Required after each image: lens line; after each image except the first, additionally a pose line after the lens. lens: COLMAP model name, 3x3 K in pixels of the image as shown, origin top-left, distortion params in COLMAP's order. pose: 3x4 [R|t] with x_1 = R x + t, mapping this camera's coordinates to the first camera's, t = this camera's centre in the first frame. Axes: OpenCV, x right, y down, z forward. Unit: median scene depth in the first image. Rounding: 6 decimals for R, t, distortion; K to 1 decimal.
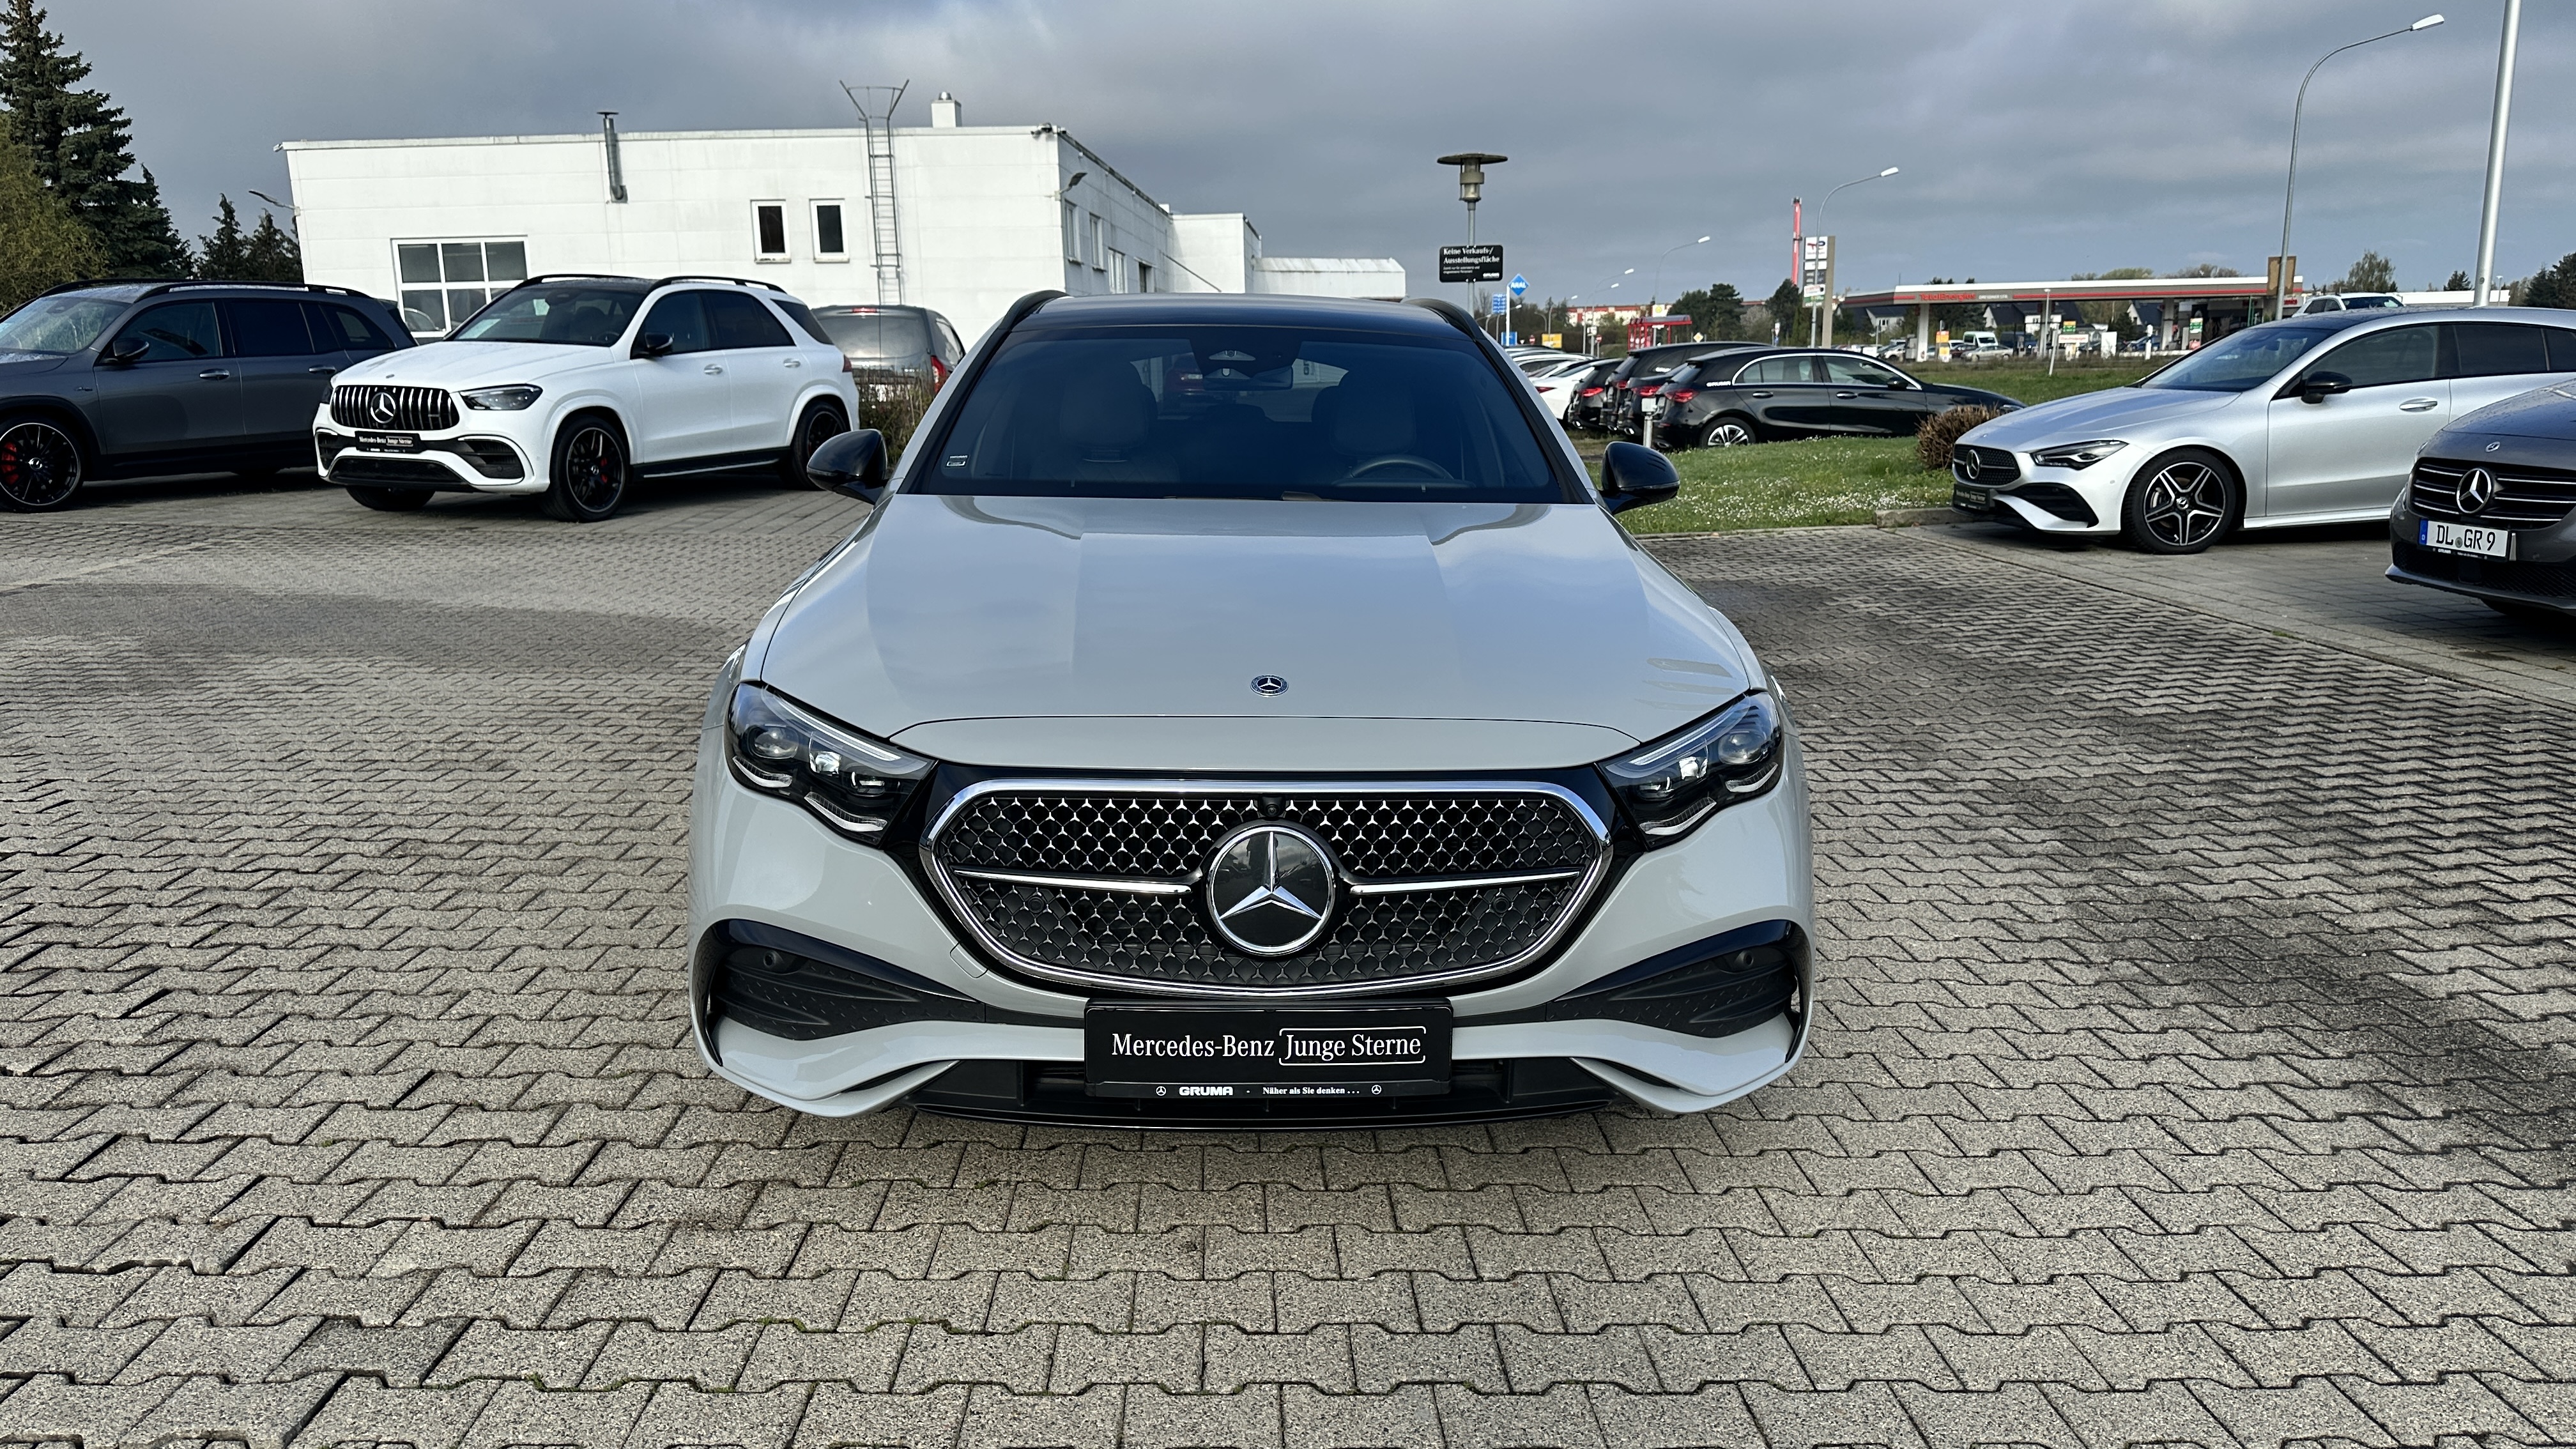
lens RADIAL K [[1749.4, 0, 1288.0], [0, 1749.4, 724.5], [0, 0, 1]] dist [0.024117, -0.029135]
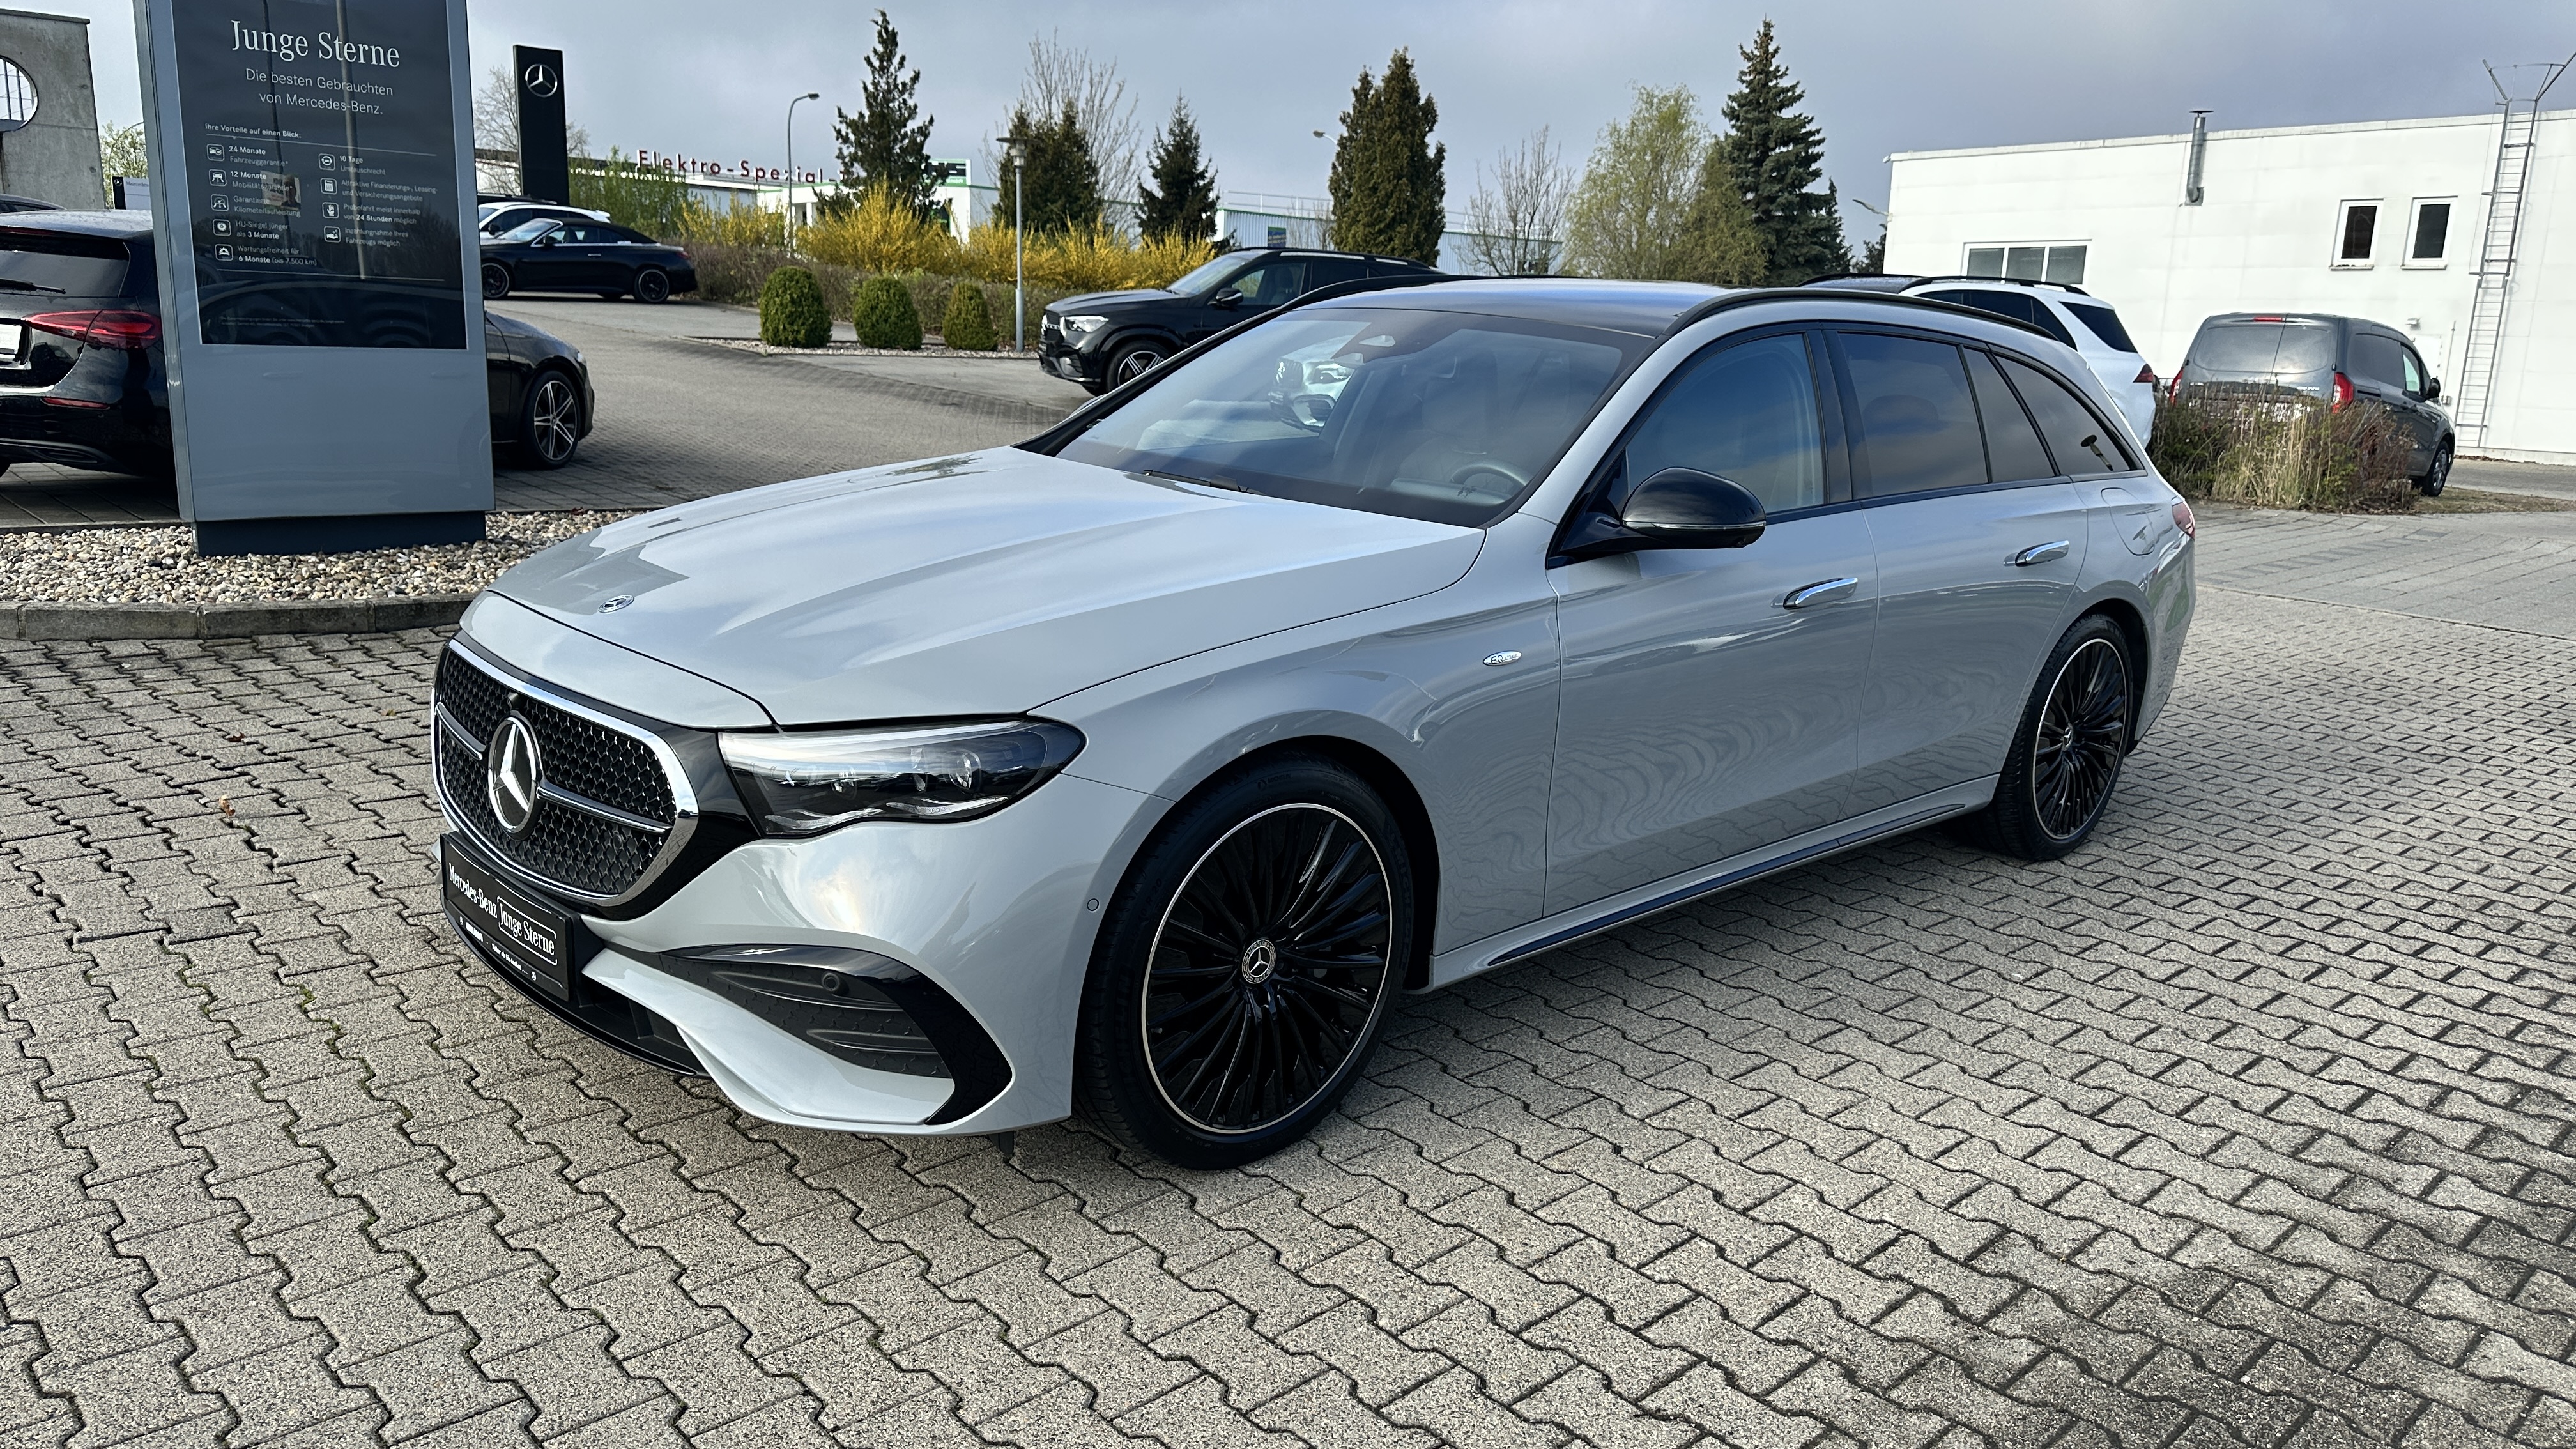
lens RADIAL K [[1749.4, 0, 1288.0], [0, 1749.4, 724.5], [0, 0, 1]] dist [0.024117, -0.029135]
pose [[0.667571, 0.199188, -0.717407, 0.539347], [-0.201182, 0.975965, 0.083770, -0.063257], [0.716851, 0.088407, 0.691599, 0.265962]]
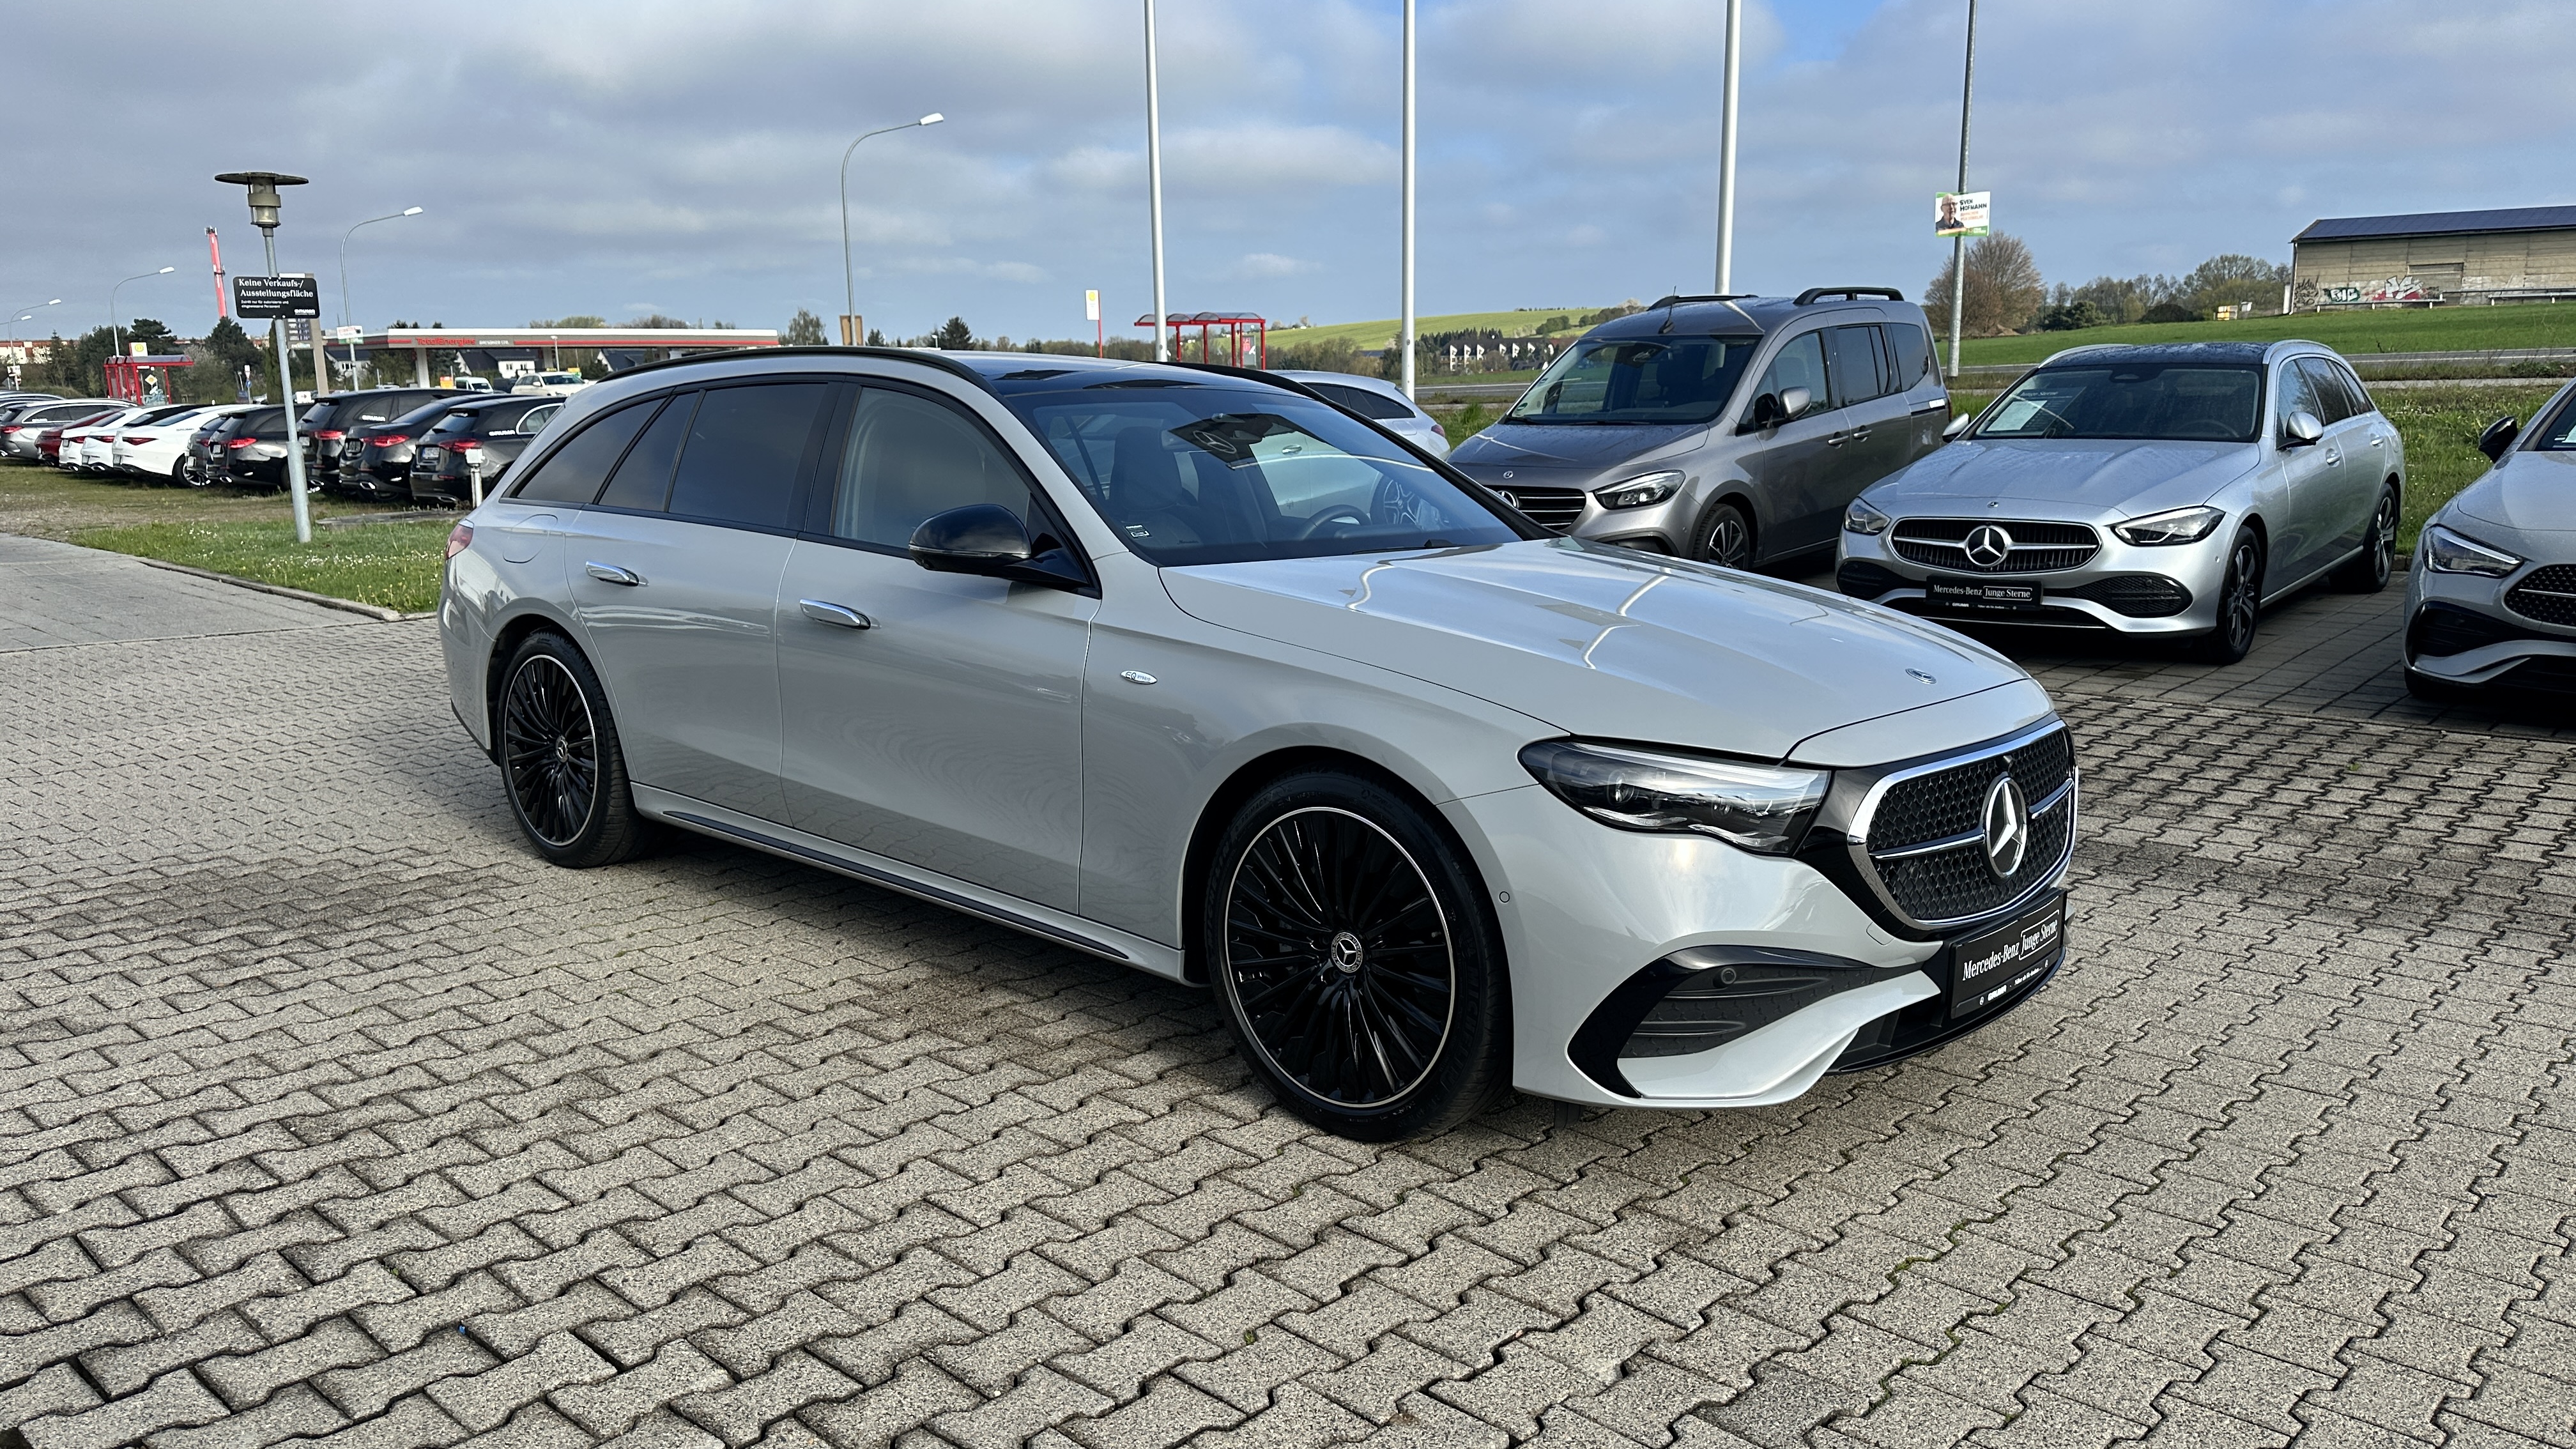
lens RADIAL K [[1749.4, 0, 1288.0], [0, 1749.4, 724.5], [0, 0, 1]] dist [0.024117, -0.029135]
pose [[0.719103, -0.128286, 0.682959, -0.609592], [0.145427, 0.988831, 0.032618, -0.047609], [-0.679516, 0.075865, 0.729728, 0.191774]]
